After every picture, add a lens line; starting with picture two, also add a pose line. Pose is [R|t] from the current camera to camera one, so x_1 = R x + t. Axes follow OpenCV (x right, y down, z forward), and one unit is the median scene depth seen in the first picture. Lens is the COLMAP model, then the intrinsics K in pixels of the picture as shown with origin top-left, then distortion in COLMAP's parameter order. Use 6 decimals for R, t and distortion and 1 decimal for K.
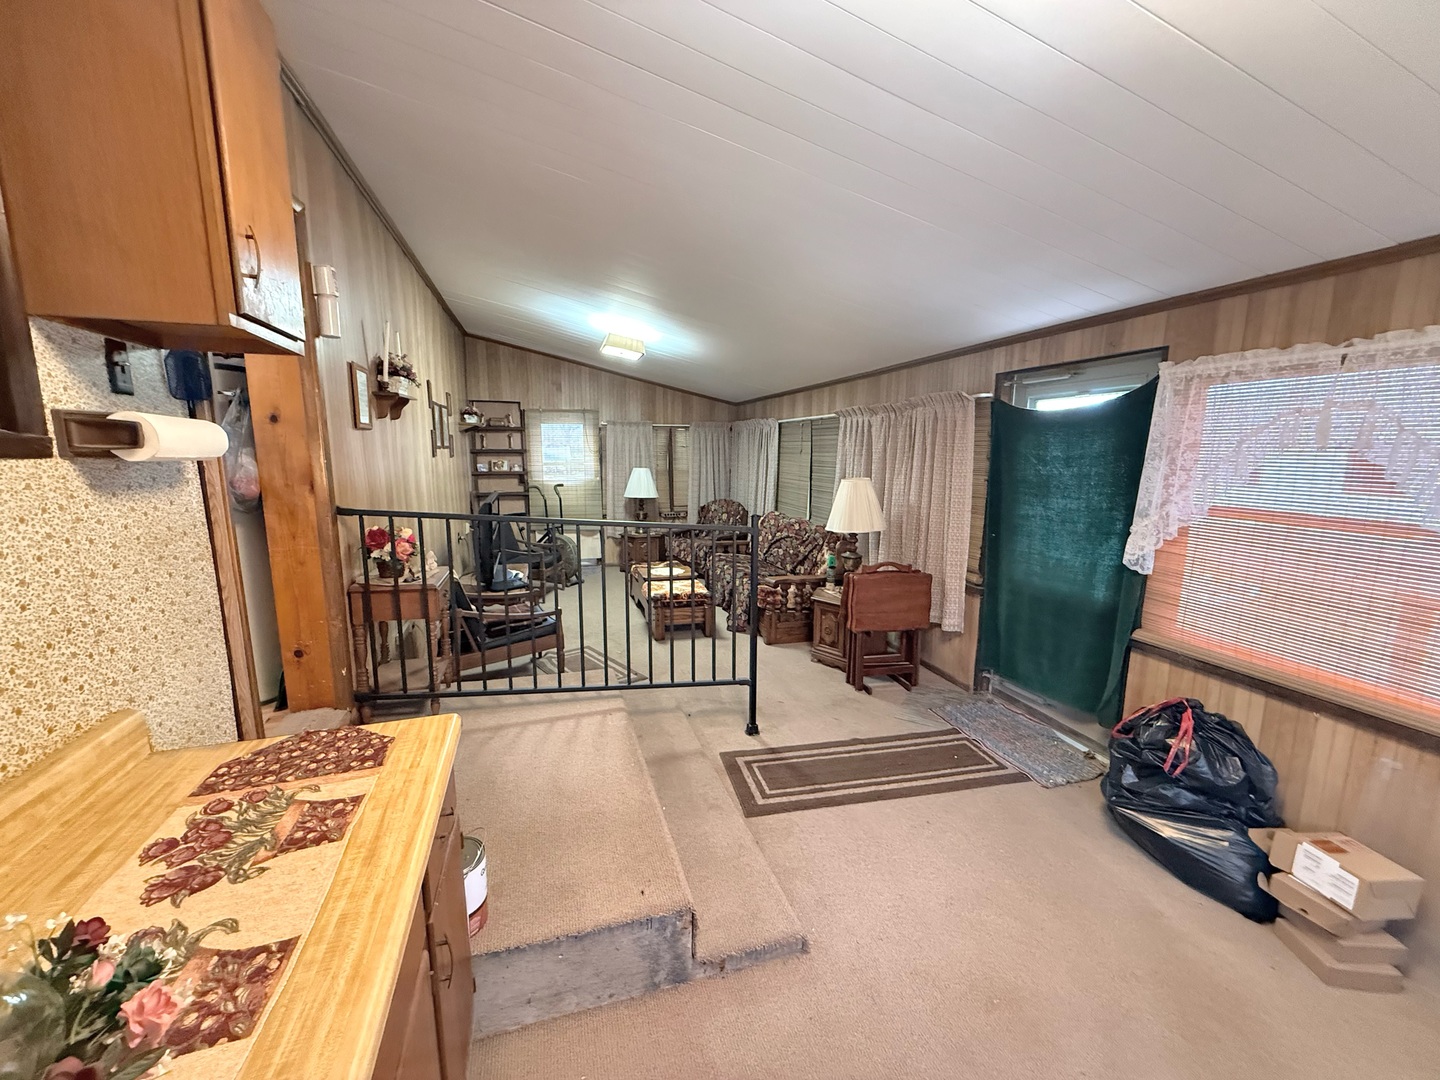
lens RADIAL K [[573.1, 0, 722.1], [0, 573.1, 540.6], [0, 0, 1]] dist [0.002181, -0.000494]
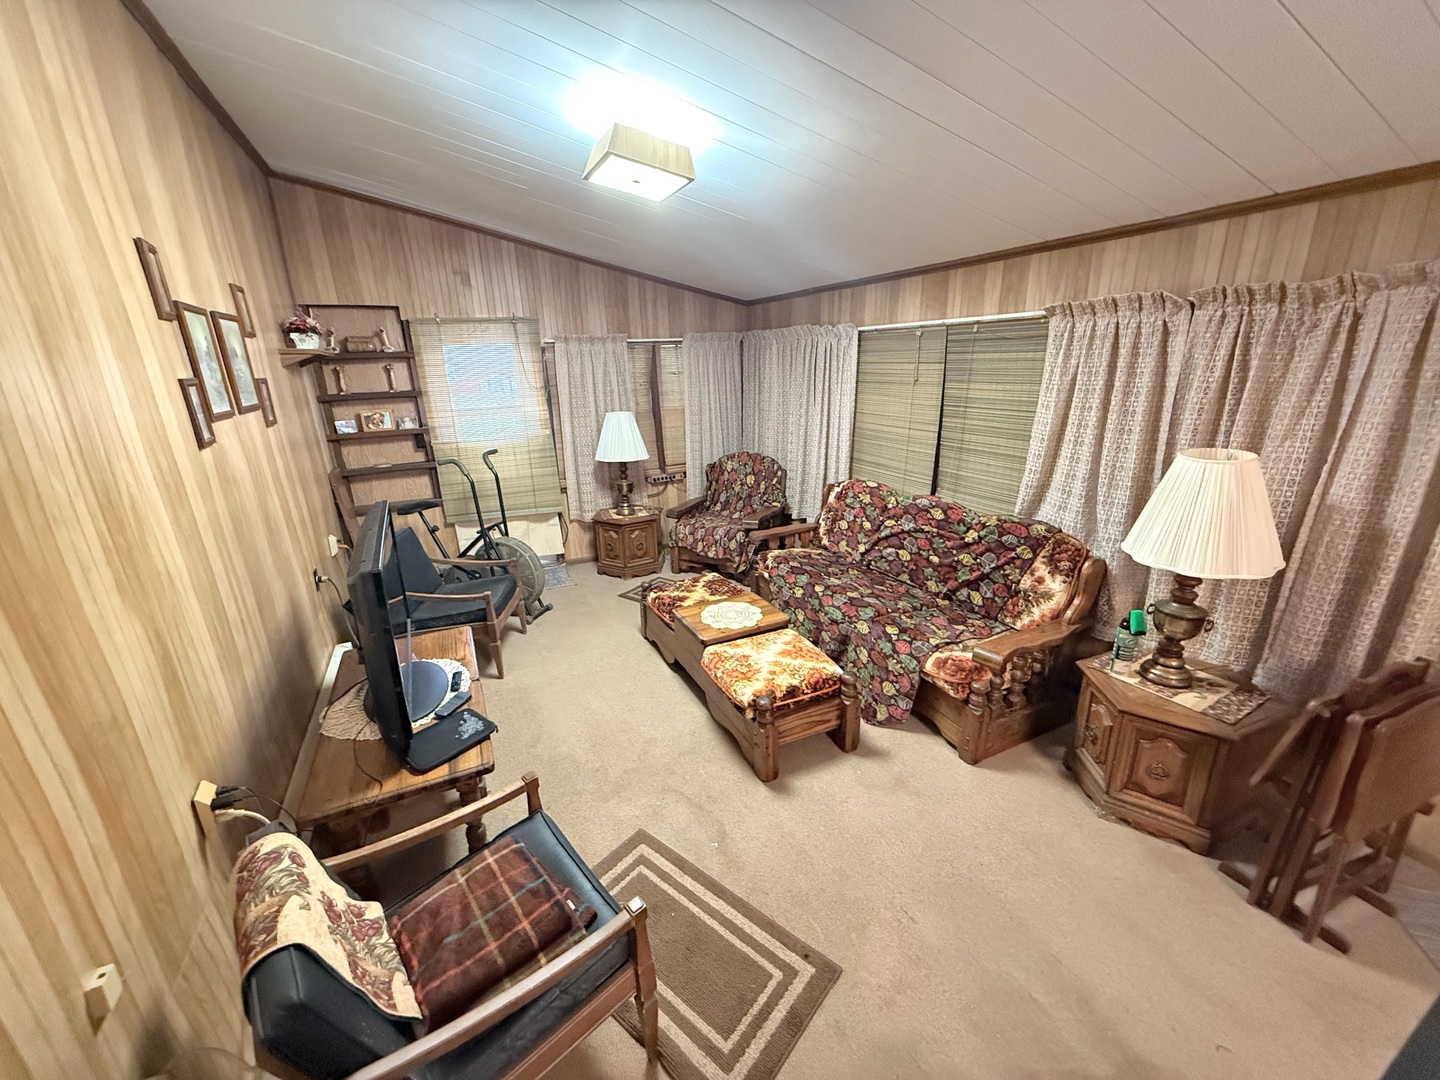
lens RADIAL K [[573.1, 0, 718.1], [0, 573.1, 539.7], [0, 0, 1]] dist [0.002181, -0.000494]
pose [[0.985668, -0.083586, 0.146531, -0.139143], [0.061118, 0.986545, 0.151638, -0.078371], [-0.157234, -0.140509, 0.977514, 0.352449]]
